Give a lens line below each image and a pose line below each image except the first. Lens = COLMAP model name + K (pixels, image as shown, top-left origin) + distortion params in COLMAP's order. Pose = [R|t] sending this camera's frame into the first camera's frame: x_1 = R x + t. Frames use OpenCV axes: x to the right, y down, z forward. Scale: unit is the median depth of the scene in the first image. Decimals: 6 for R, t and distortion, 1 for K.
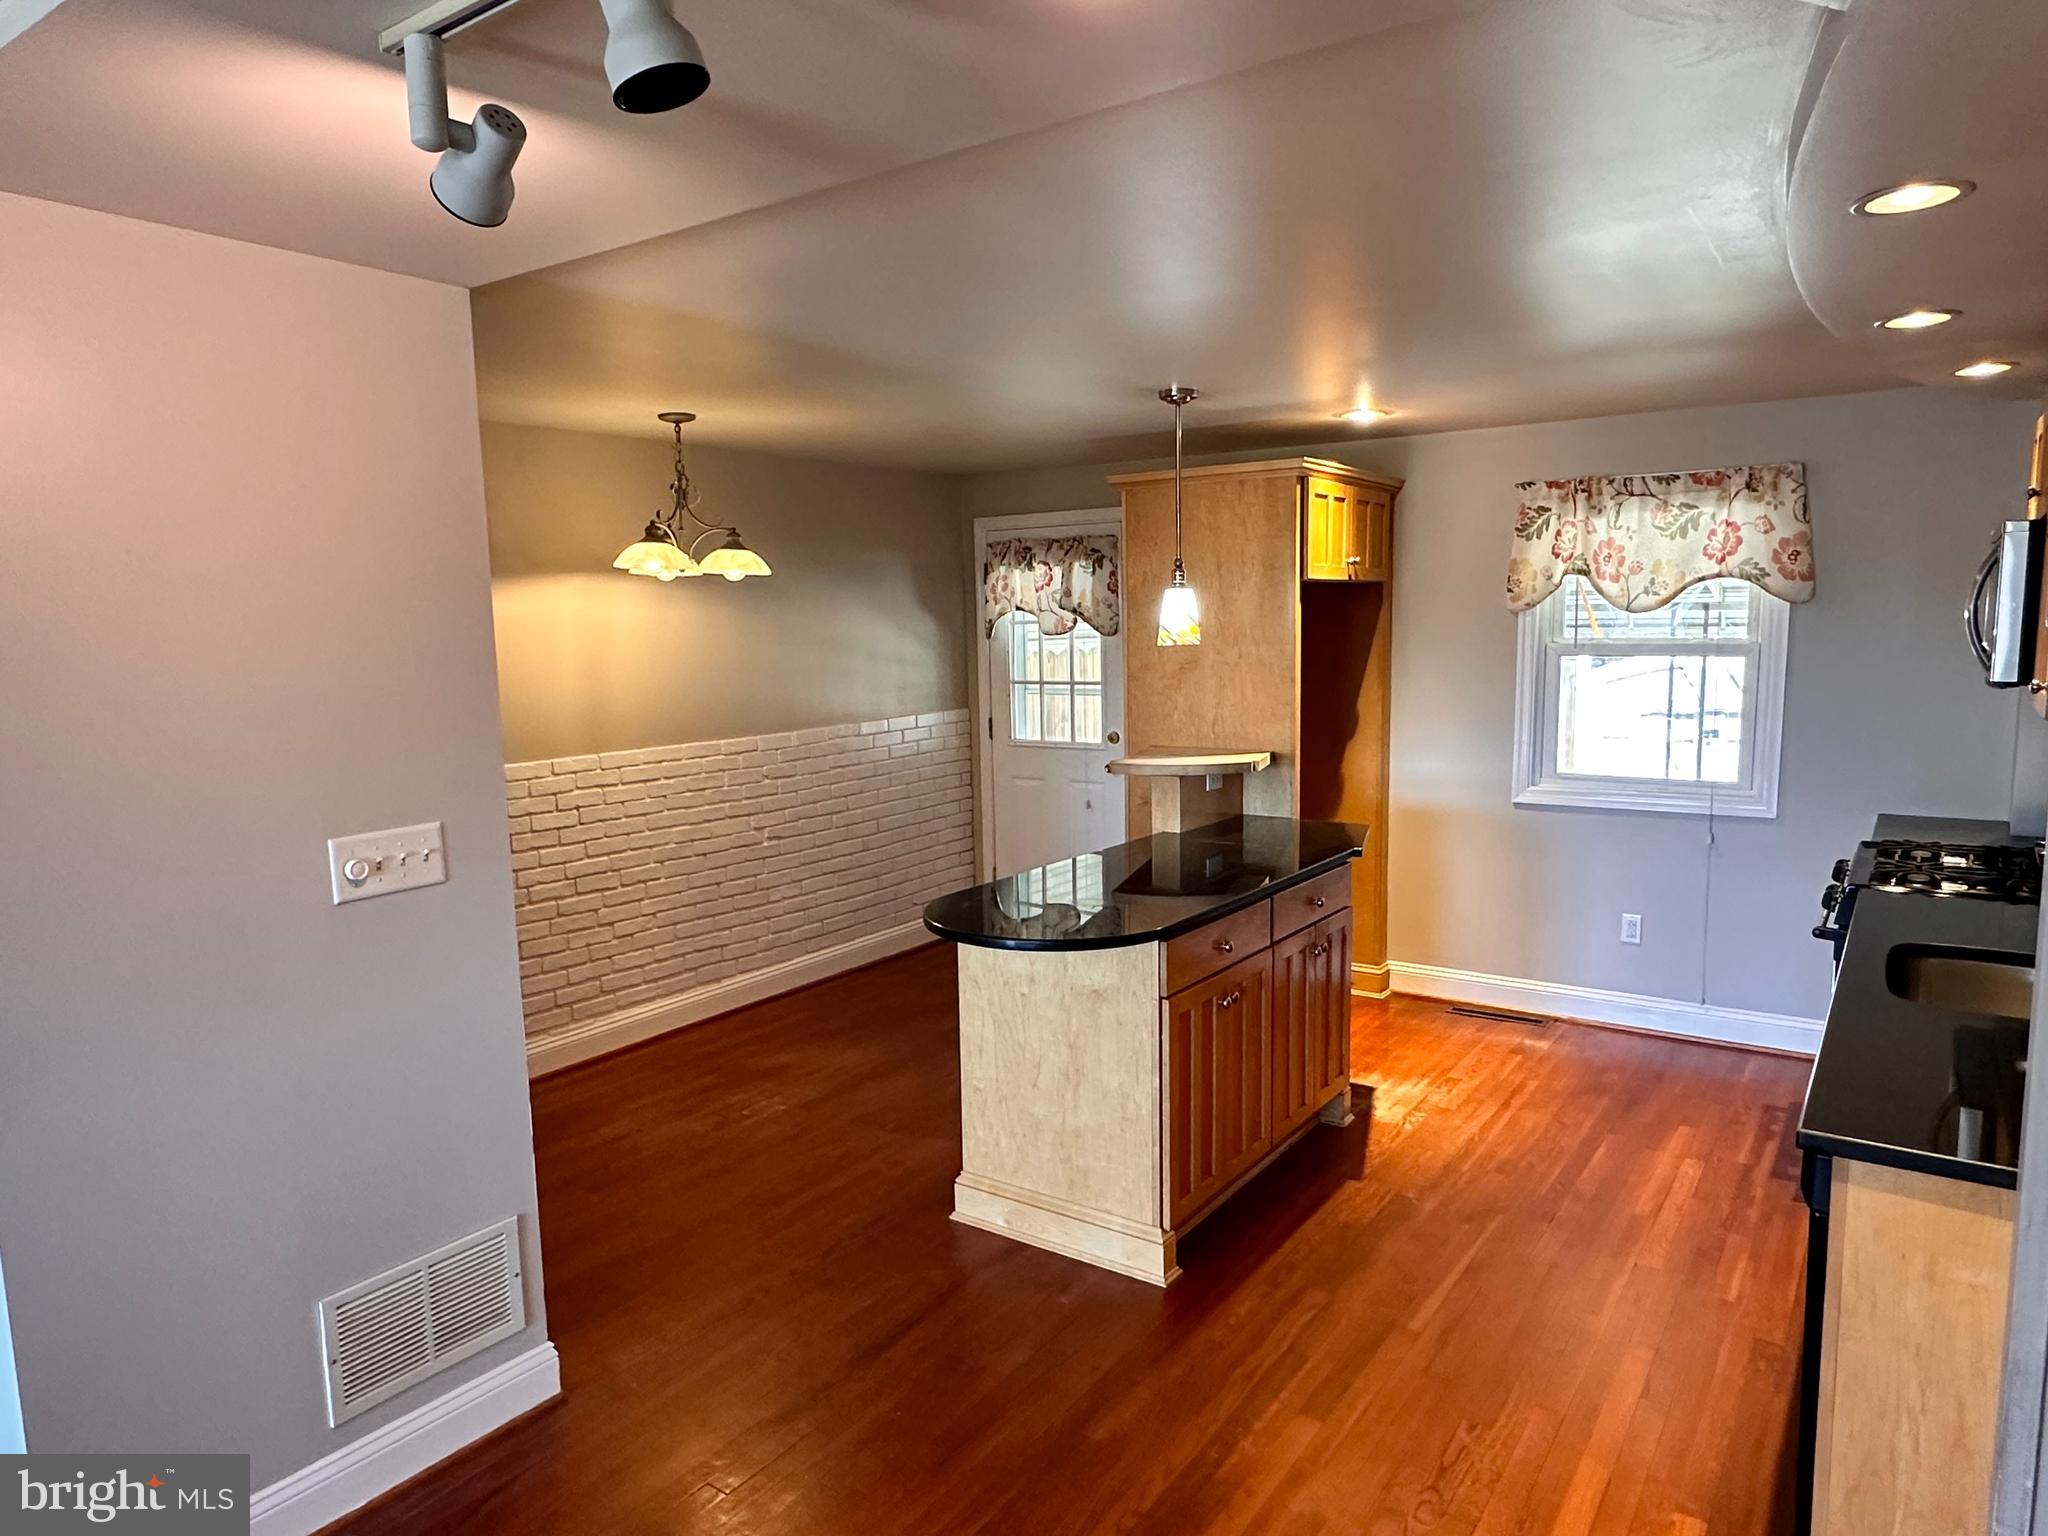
lens RADIAL K [[1275.5, 0, 1032.7], [0, 1275.5, 776.3], [0, 0, 1]] dist [-0.000471, -0.001464]
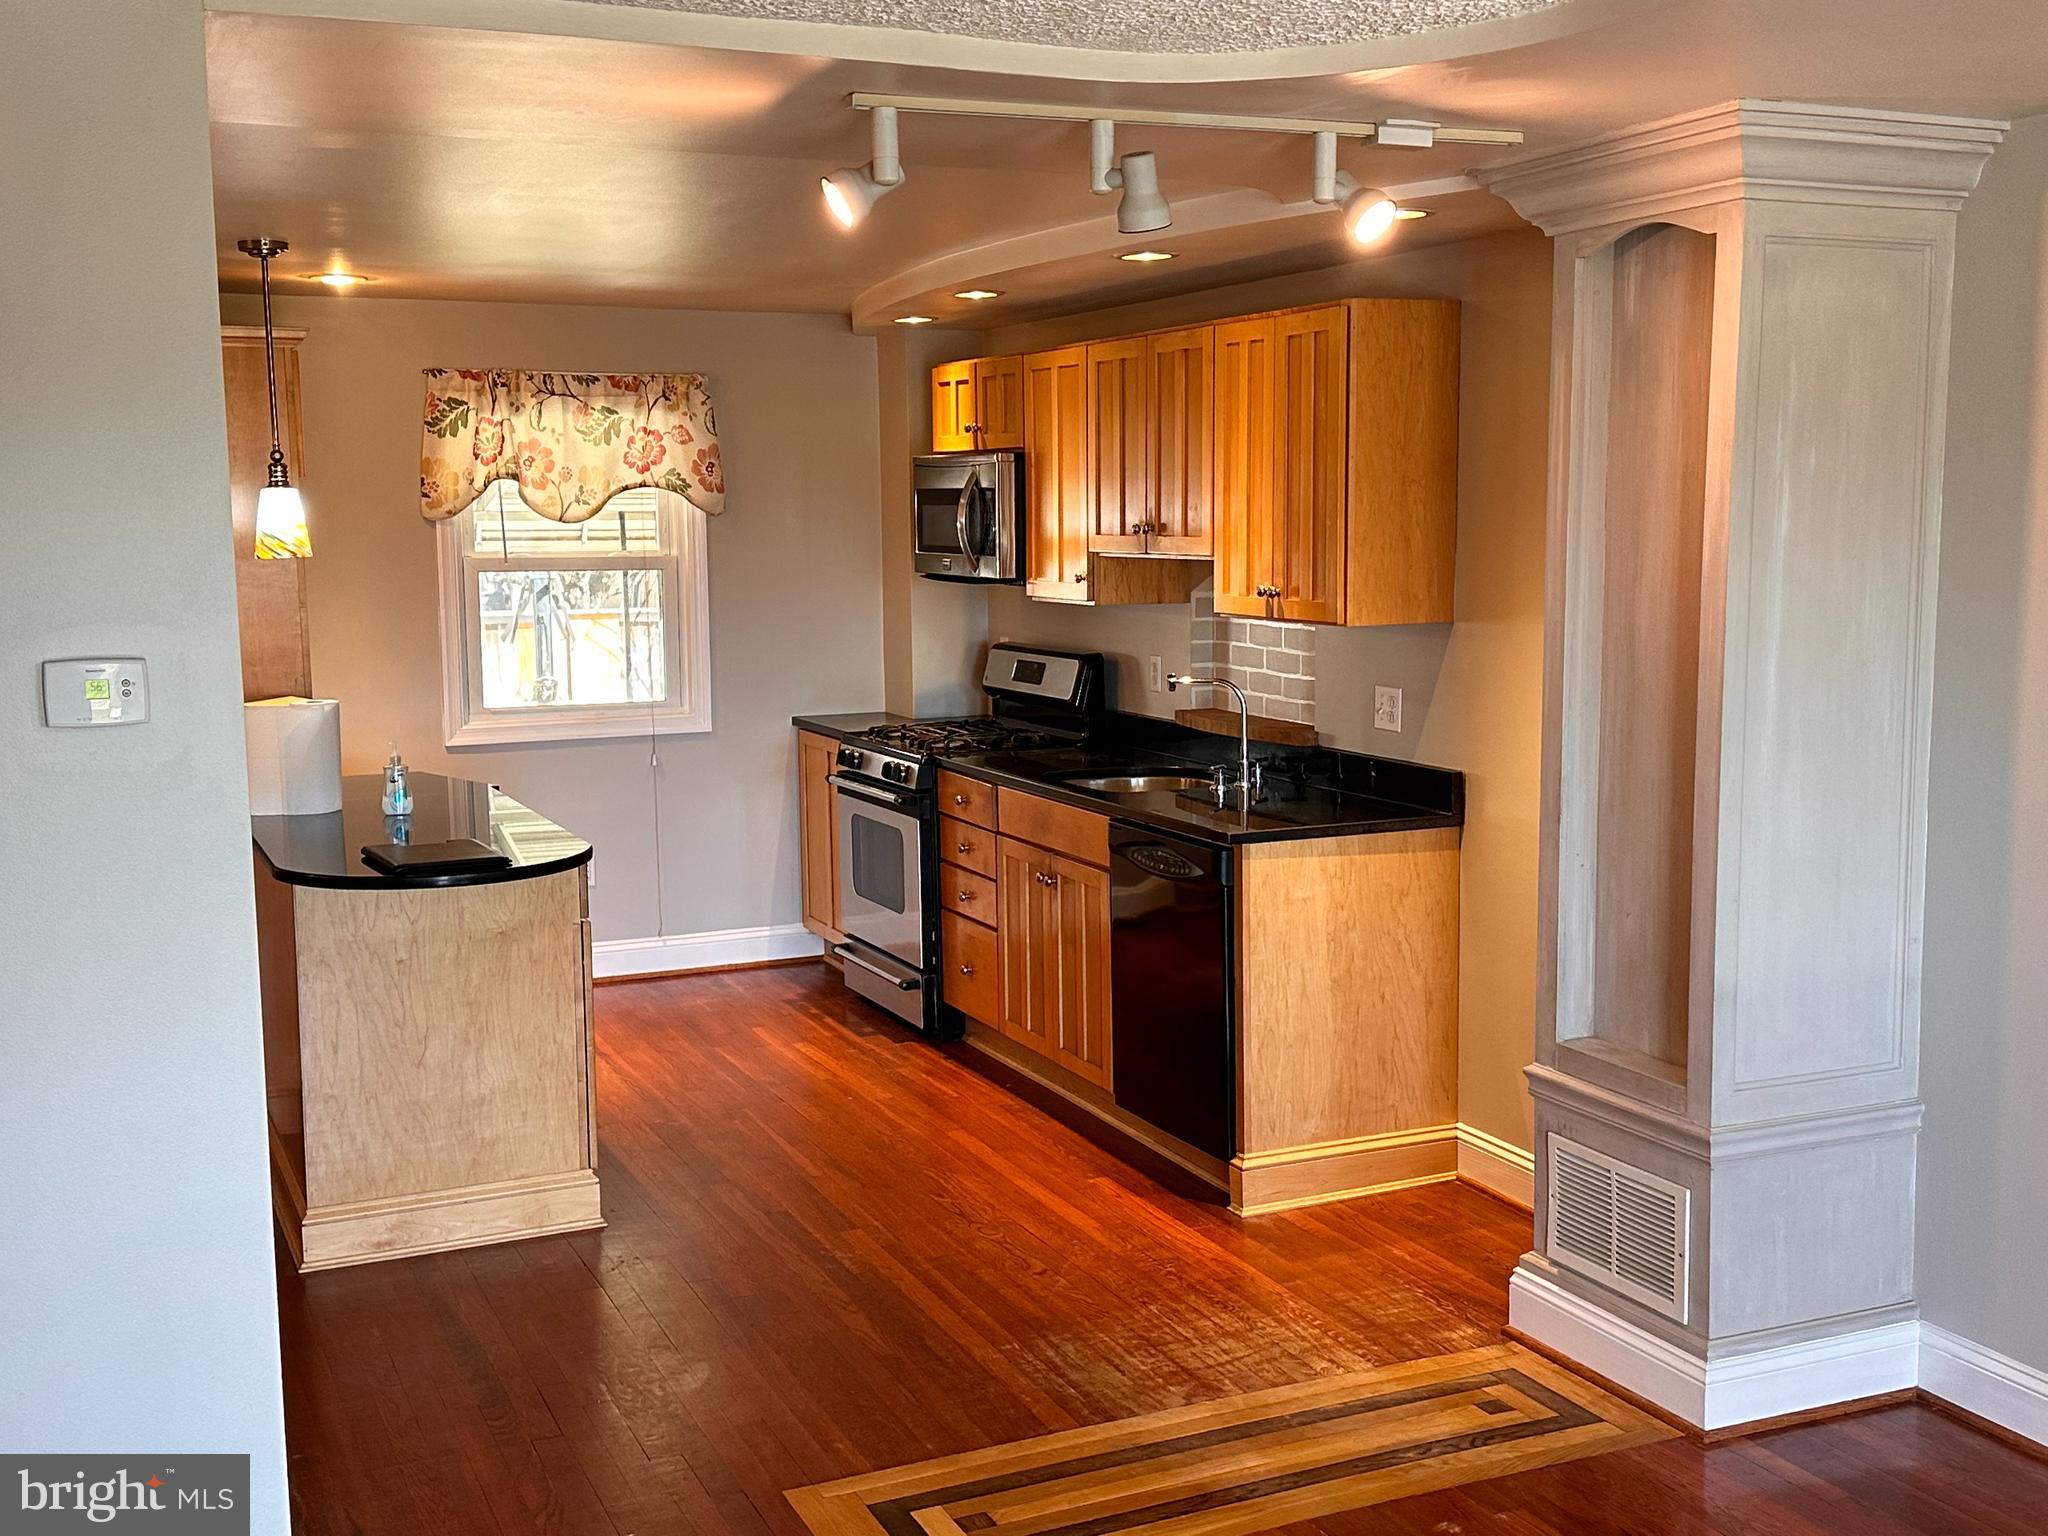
lens RADIAL K [[2233.7, 0, 1026.6], [0, 2233.7, 777.3], [0, 0, 1]] dist [0.153939, 0.000000]
pose [[0.515956, -0.091920, 0.851669, -0.761916], [0.107906, 0.993281, 0.041833, 0.021138], [-0.849792, 0.070317, 0.522408, -0.114380]]
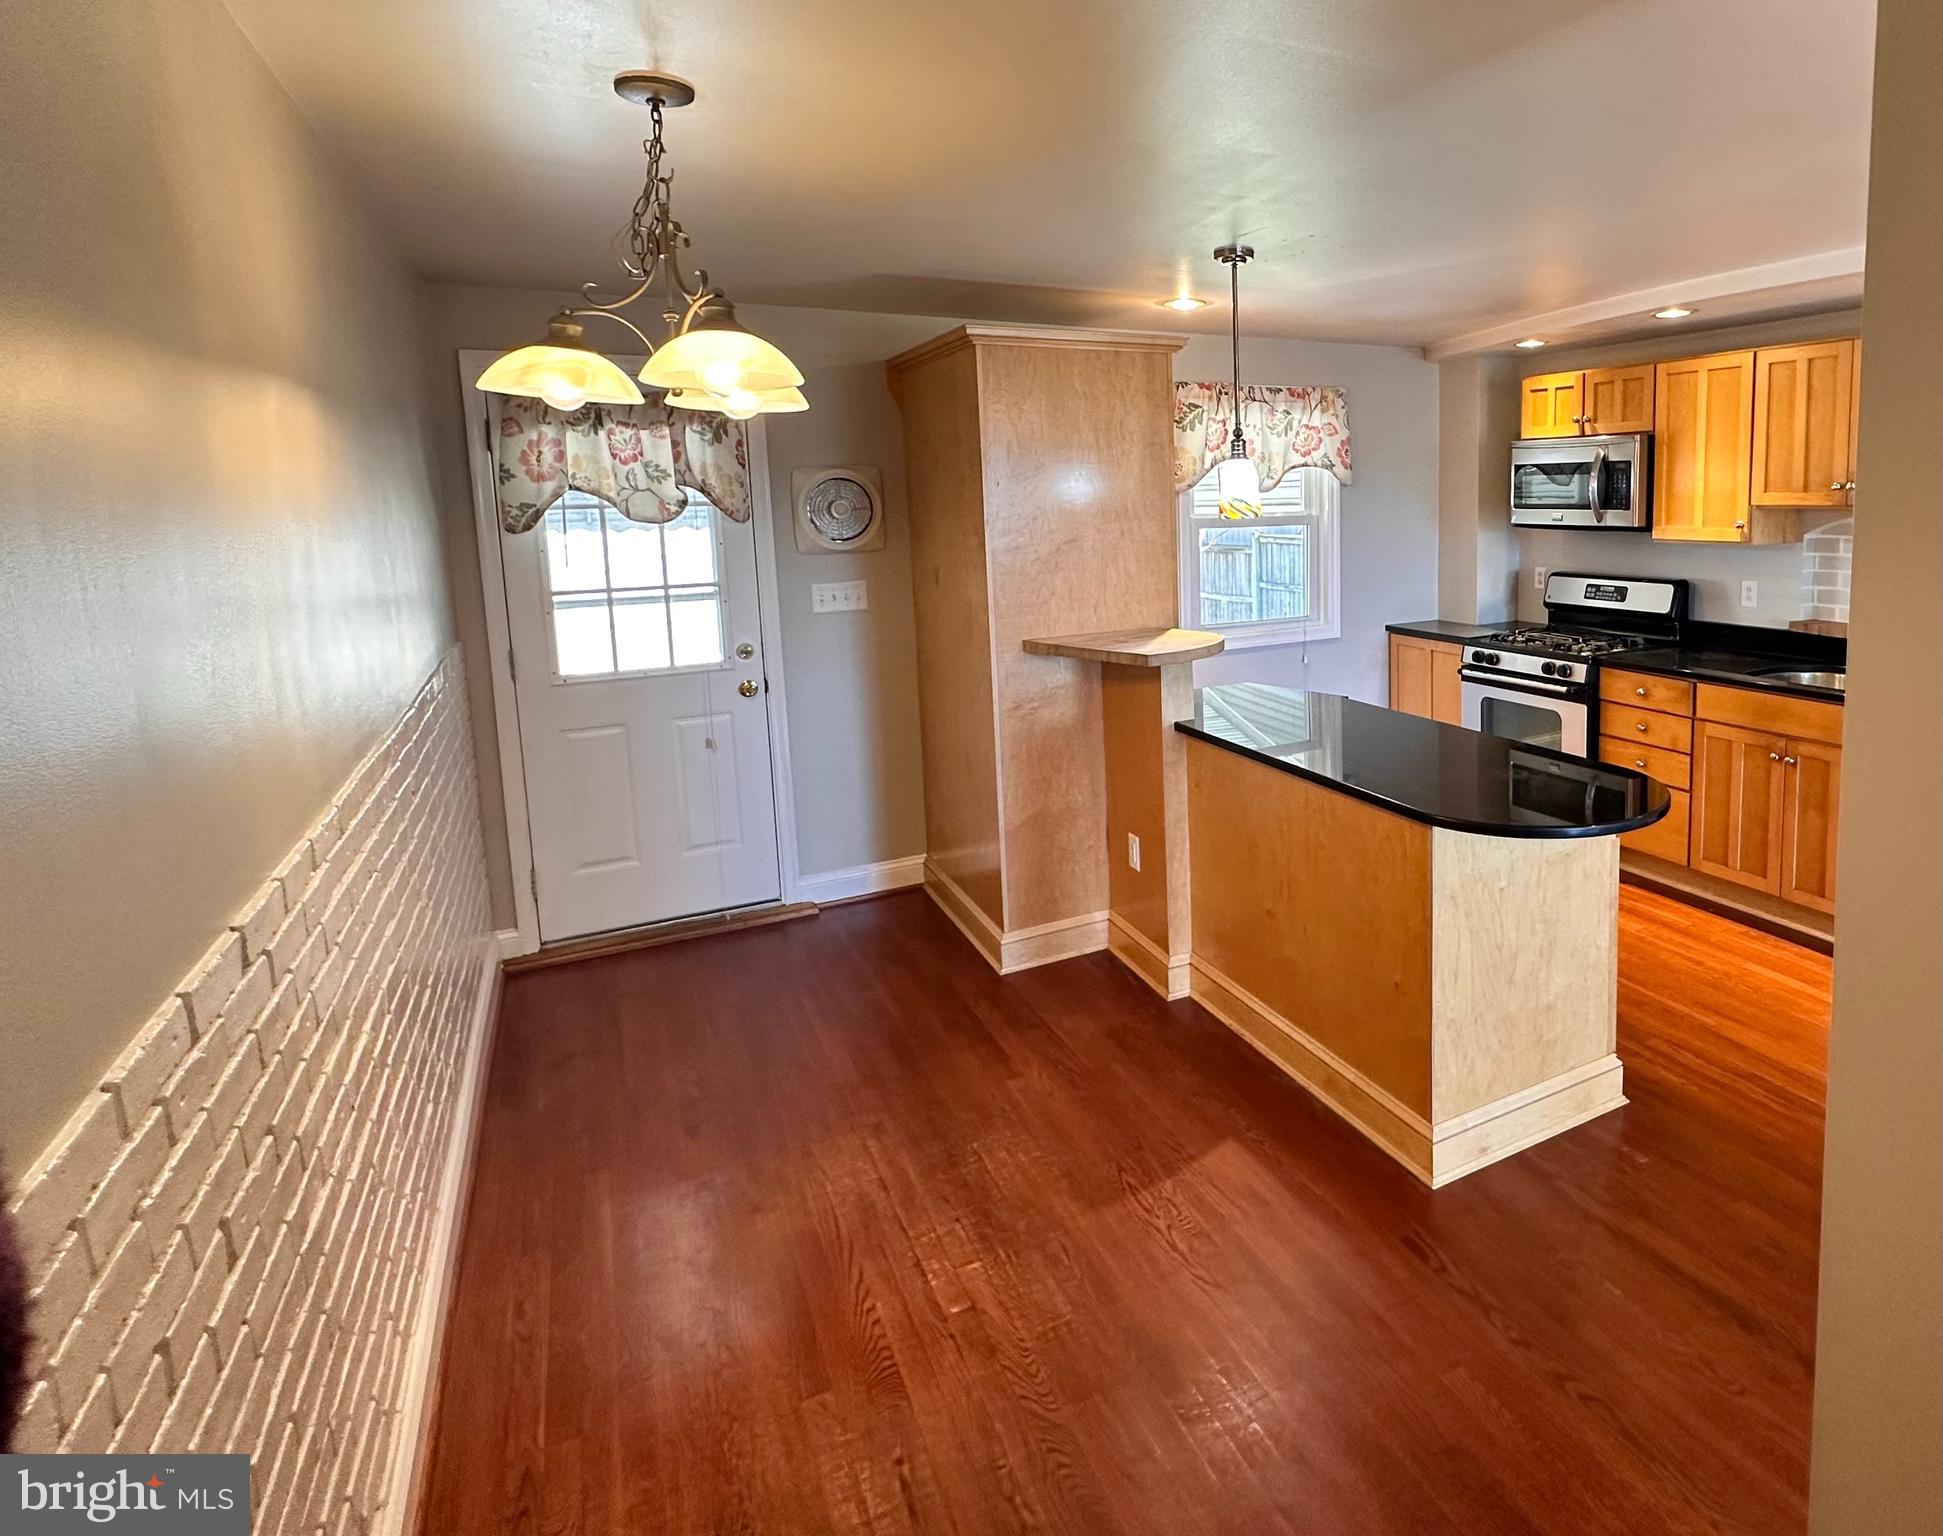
lens RADIAL K [[1095.4, 0, 1224.5], [0, 1095.4, 617.0], [0, 0, 1]] dist [-0.000658, 0.000231]
pose [[0.414686, -0.094402, 0.905054, -0.558206], [0.124660, 0.991121, 0.046261, -0.060496], [-0.901385, 0.093640, 0.422772, 0.586872]]
